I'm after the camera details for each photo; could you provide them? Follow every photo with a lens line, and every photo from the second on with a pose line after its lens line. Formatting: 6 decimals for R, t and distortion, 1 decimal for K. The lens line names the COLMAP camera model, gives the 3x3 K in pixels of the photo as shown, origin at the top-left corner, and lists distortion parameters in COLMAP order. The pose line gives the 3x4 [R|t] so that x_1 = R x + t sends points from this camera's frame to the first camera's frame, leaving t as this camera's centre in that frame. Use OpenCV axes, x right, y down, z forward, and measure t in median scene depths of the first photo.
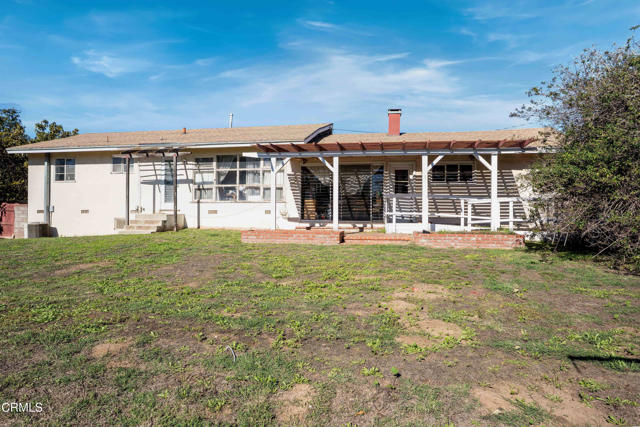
lens RADIAL K [[414.8, 0, 319.9], [0, 414.8, 215.4], [0, 0, 1]] dist [-0.000905, 0.000875]
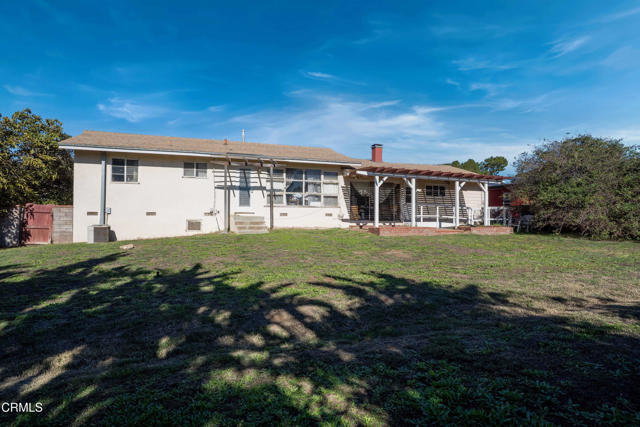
lens RADIAL K [[344.1, 0, 319.7], [0, 344.1, 212.6], [0, 0, 1]] dist [-0.022557, 0.000192]
pose [[0.848191, 0.004001, 0.529675, -0.692915], [0.001389, 0.999951, -0.009778, -0.003895], [-0.529688, 0.009029, 0.848144, 0.091757]]
